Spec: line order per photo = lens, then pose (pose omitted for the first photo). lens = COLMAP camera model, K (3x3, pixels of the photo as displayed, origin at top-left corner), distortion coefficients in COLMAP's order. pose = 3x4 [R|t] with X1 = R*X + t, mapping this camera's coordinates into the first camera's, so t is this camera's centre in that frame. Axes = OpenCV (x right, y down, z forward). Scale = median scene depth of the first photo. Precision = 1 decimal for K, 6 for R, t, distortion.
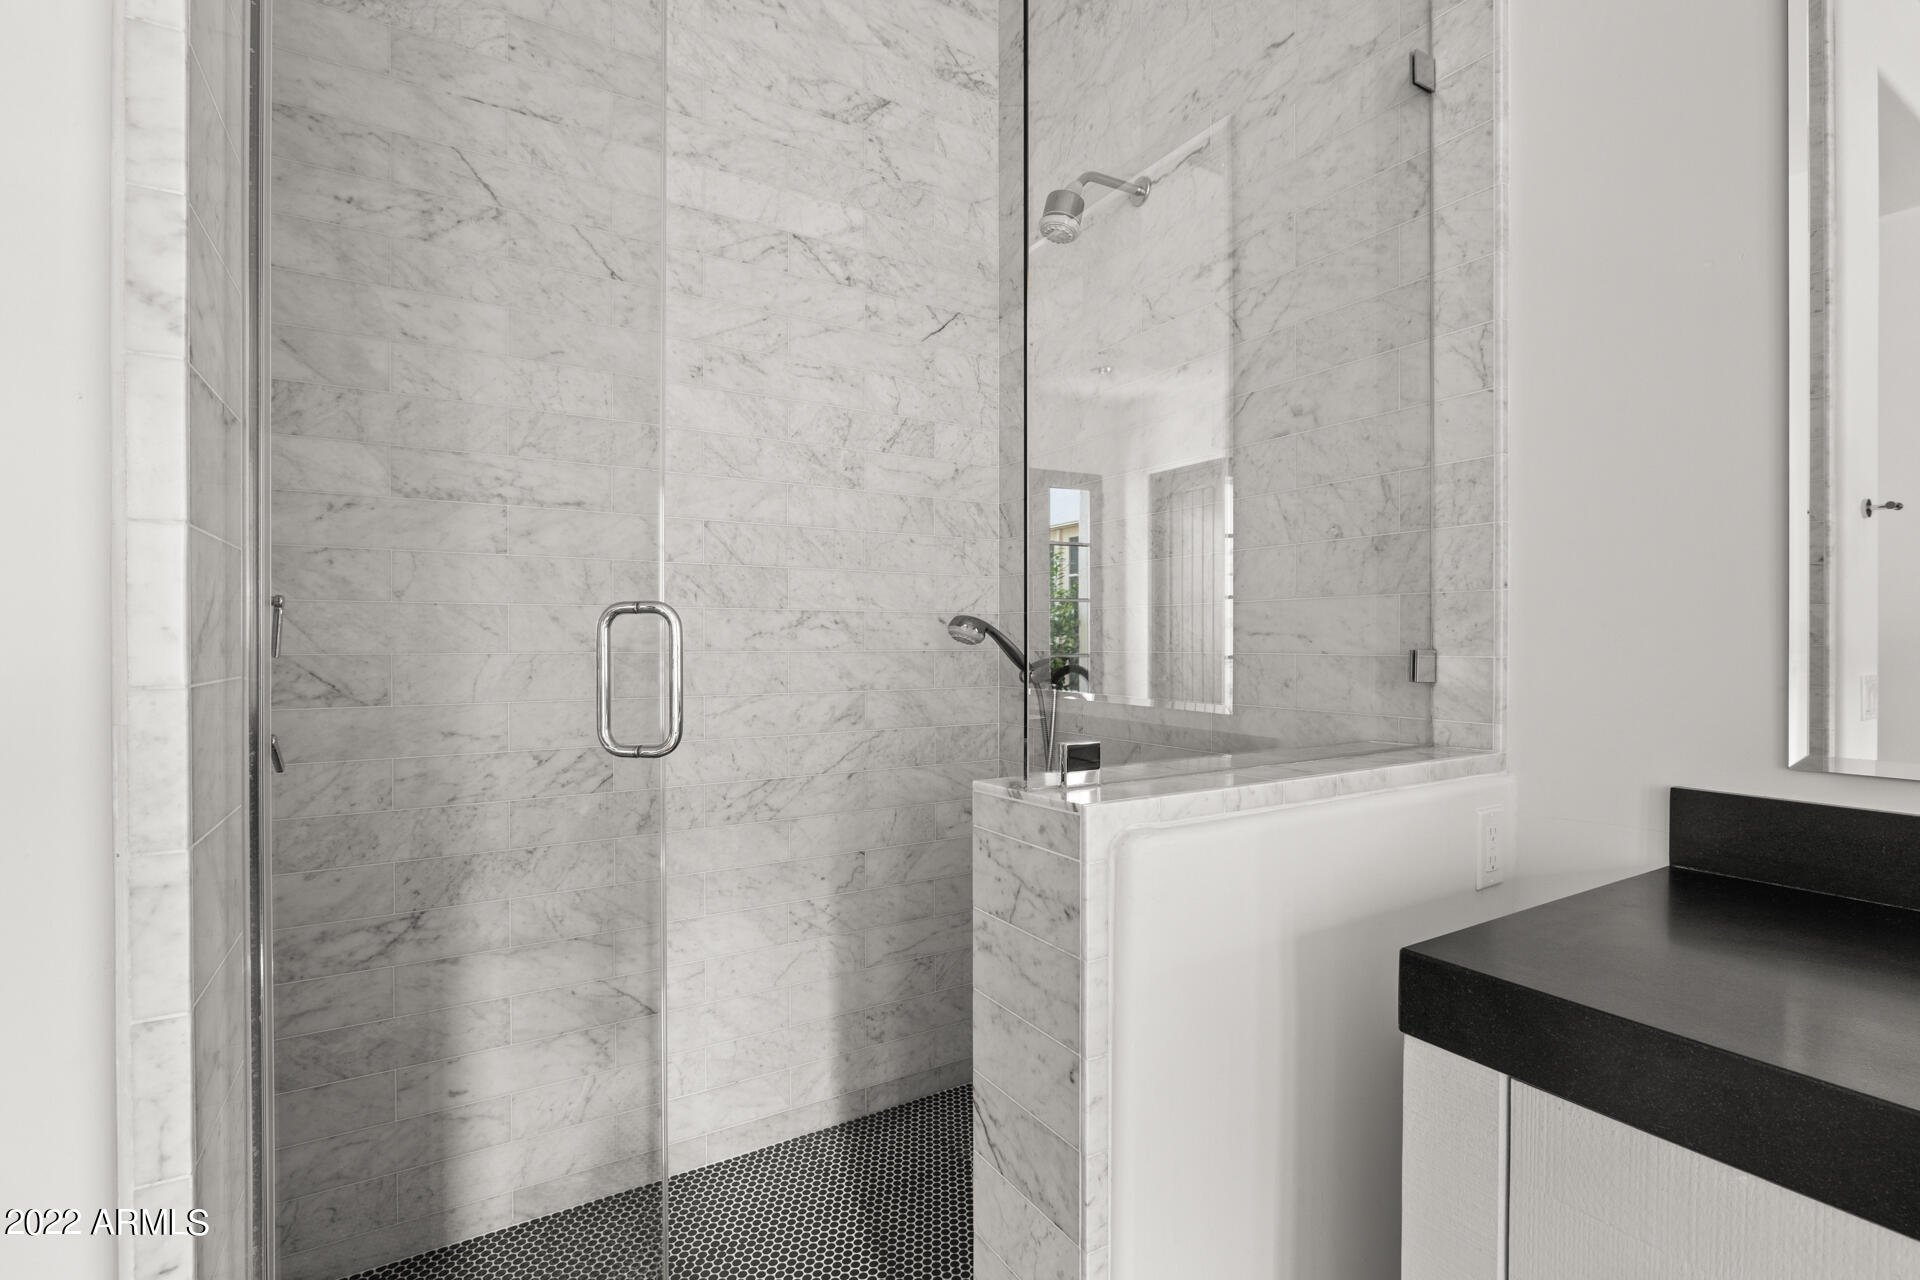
lens RADIAL K [[886.0, 0, 959.9], [0, 886.0, 646.5], [0, 0, 1]] dist [-0.023130, -0.000030]
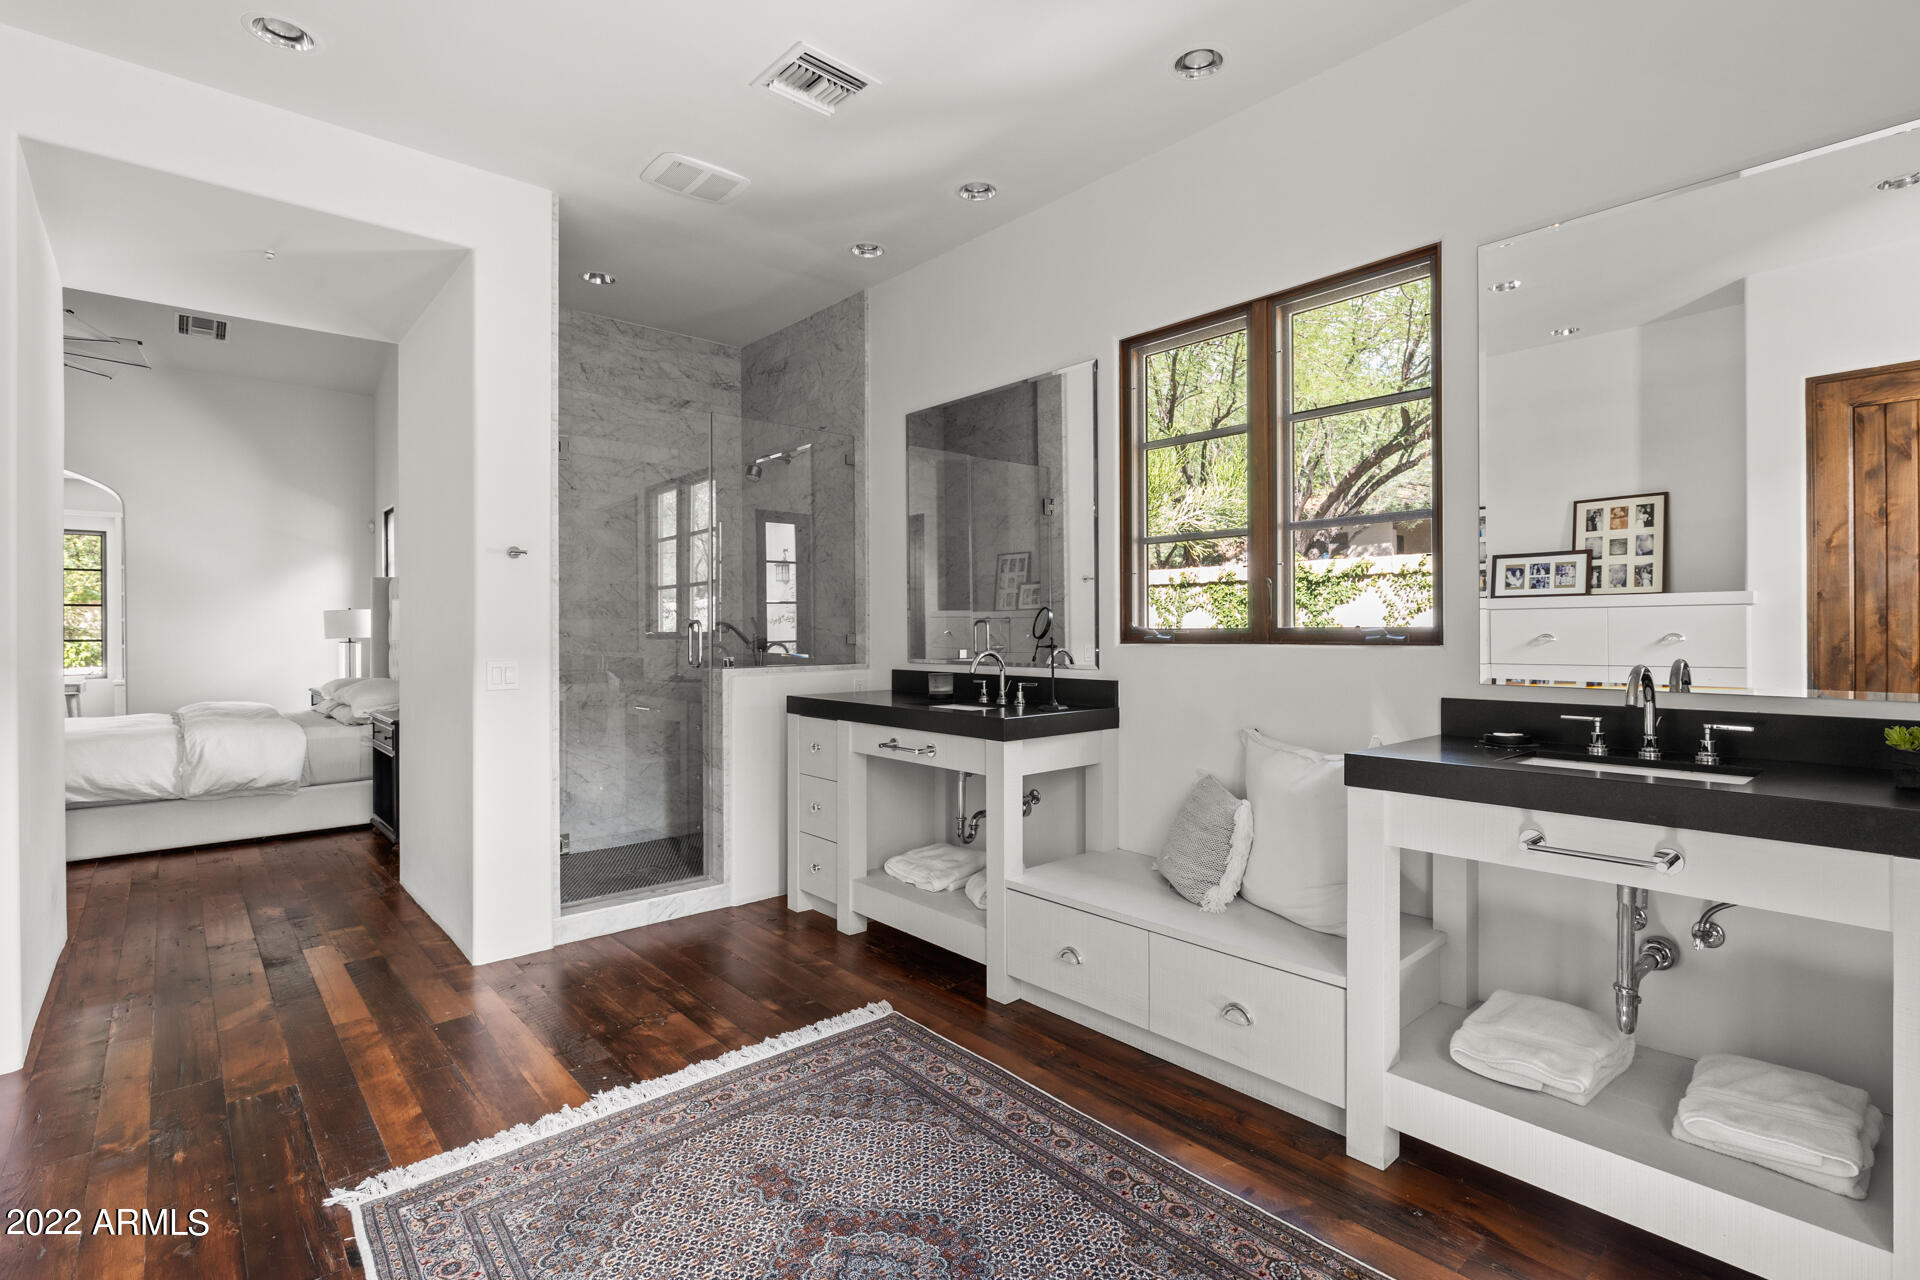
lens RADIAL K [[897.0, 0, 990.5], [0, 897.0, 630.7], [0, 0, 1]] dist [-0.005177, 0.000663]
pose [[0.980378, -0.004157, 0.197081, 0.350089], [0.005647, 0.999960, -0.006996, 0.016285], [-0.197044, 0.007971, 0.980362, -2.251076]]
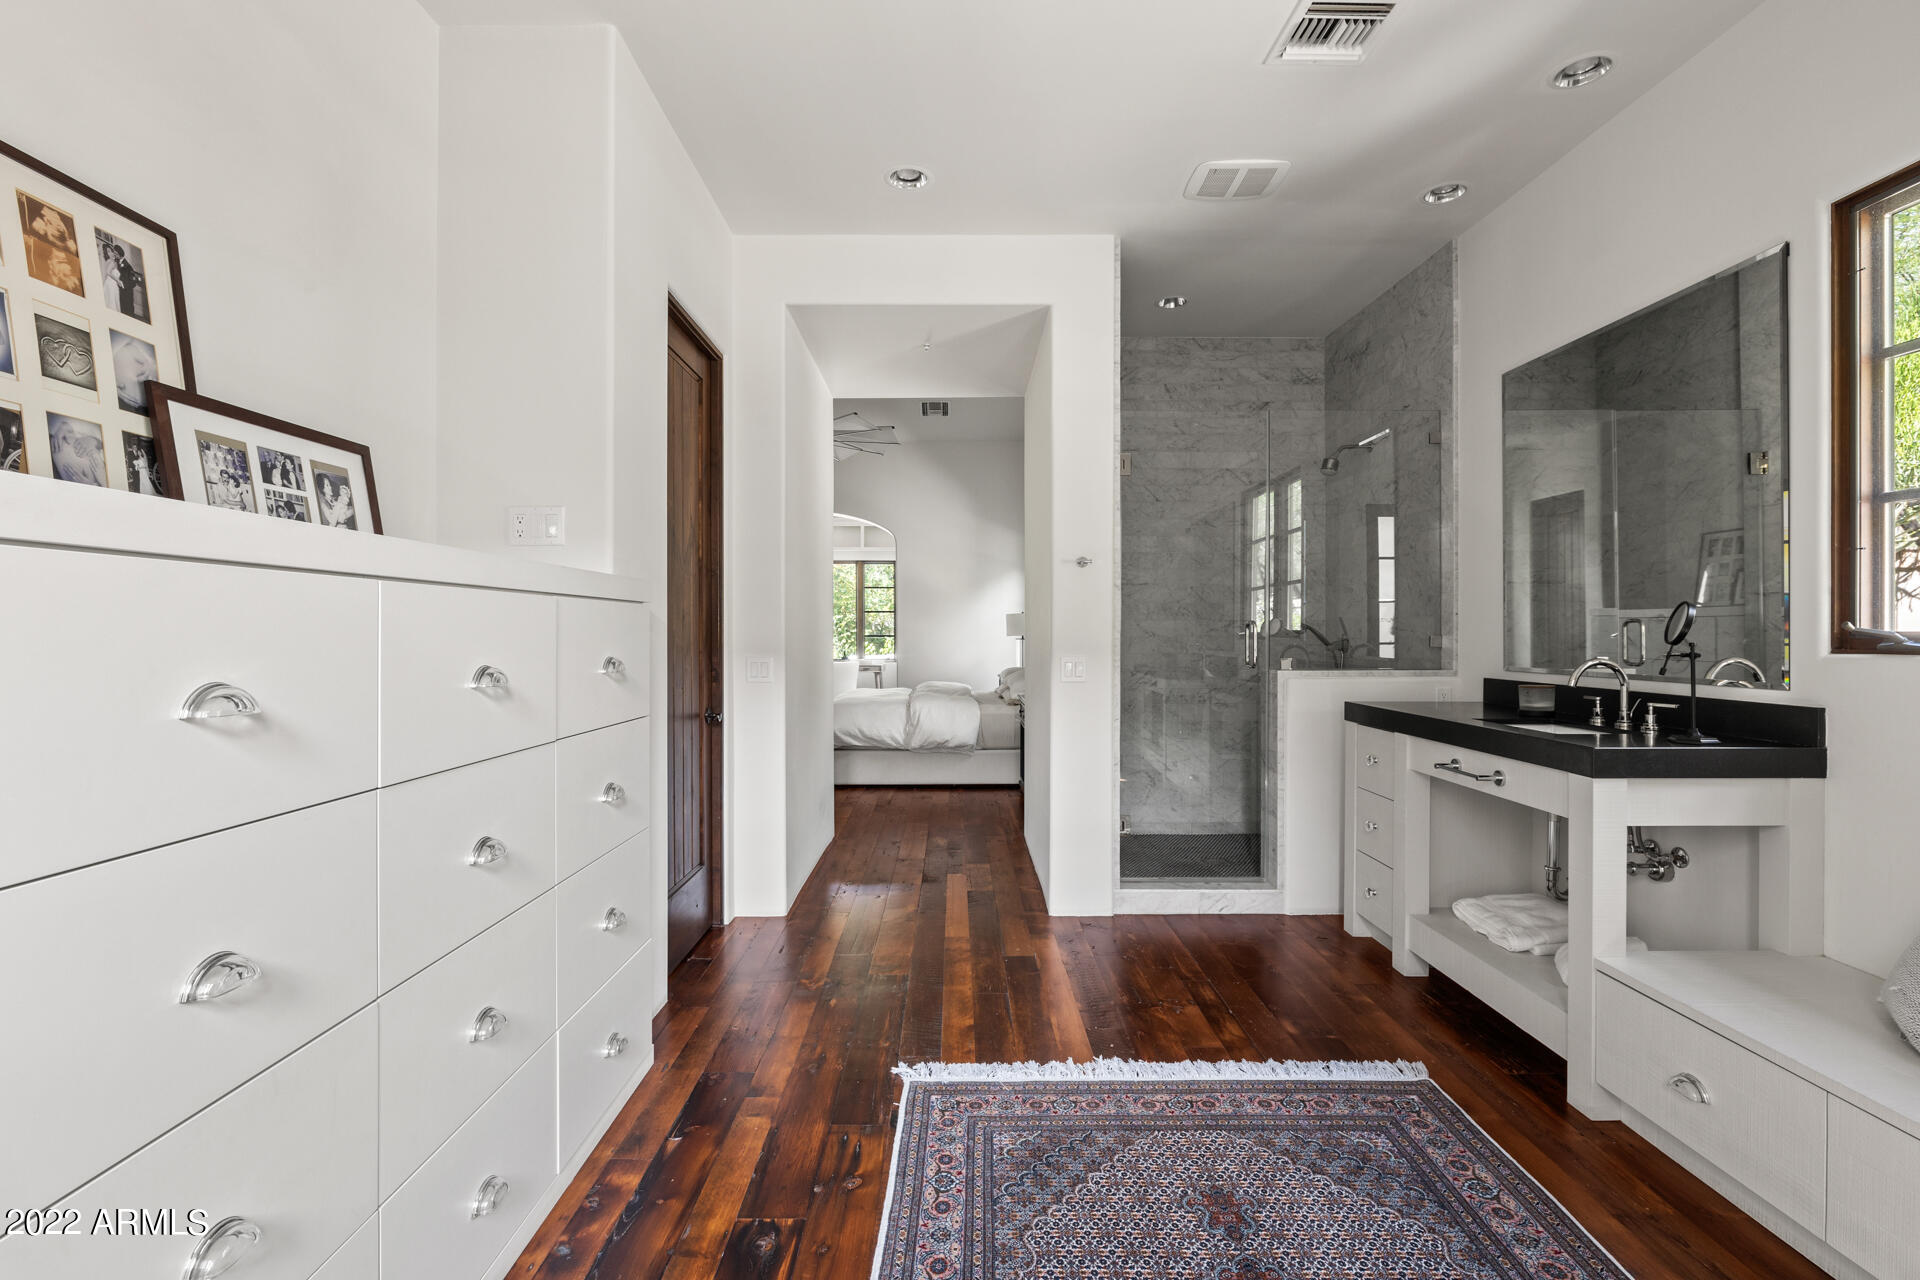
lens RADIAL K [[867.9, 0, 957.3], [0, 867.9, 633.1], [0, 0, 1]] dist [-0.003405, 0.000128]
pose [[0.856056, 0.001808, -0.516880, 0.611387], [-0.004898, 0.999977, -0.004614, 0.014114], [0.516860, 0.006482, 0.856045, -2.123084]]
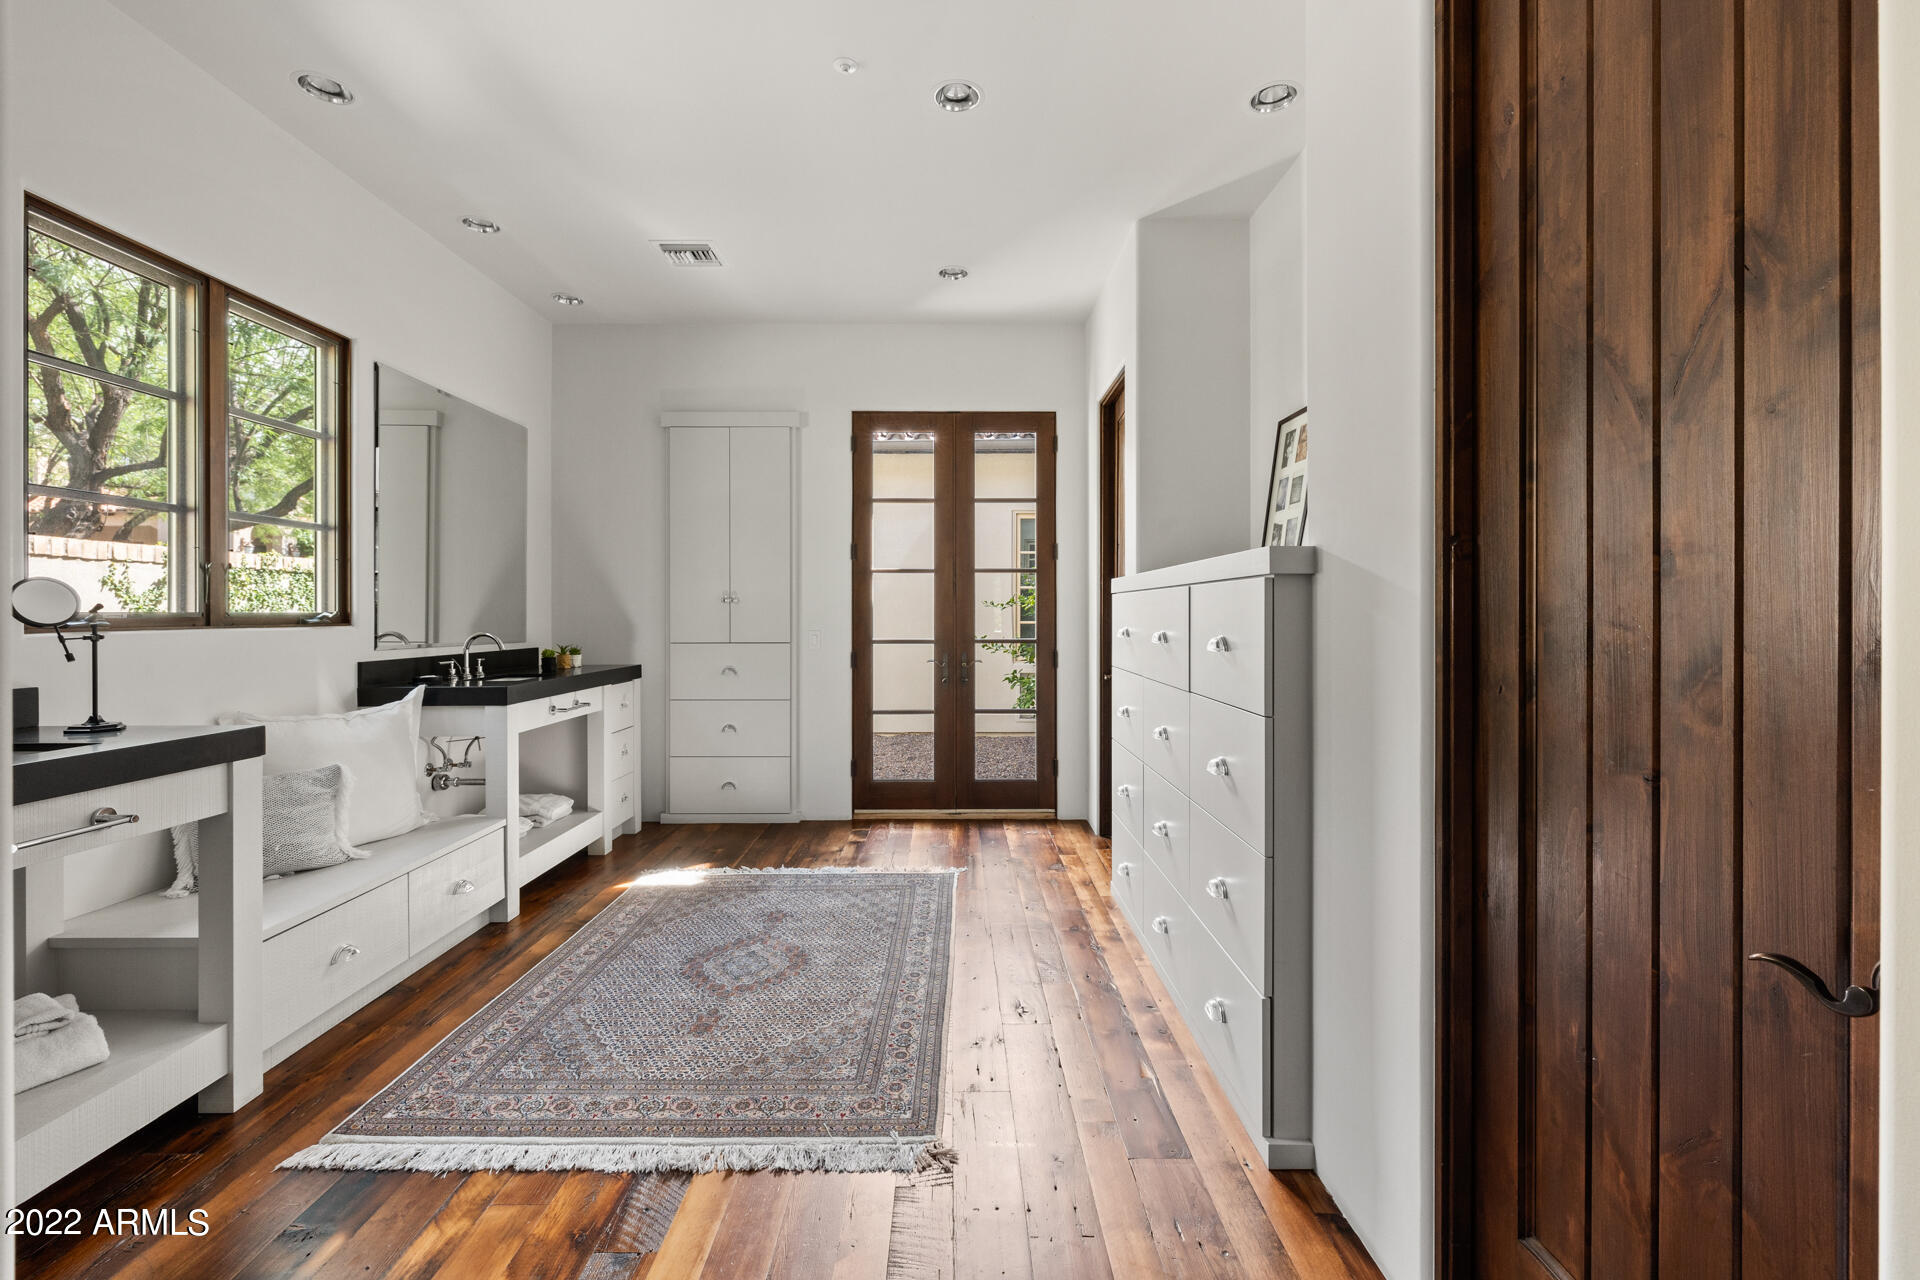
lens RADIAL K [[810.0, 0, 954.6], [0, 810.0, 614.7], [0, 0, 1]] dist [0.002006, 0.000073]
pose [[-0.856332, -0.001201, 0.516425, -1.016065], [0.002609, 0.999974, 0.006653, -0.002772], [-0.516420, 0.007045, -0.856307, 0.340360]]
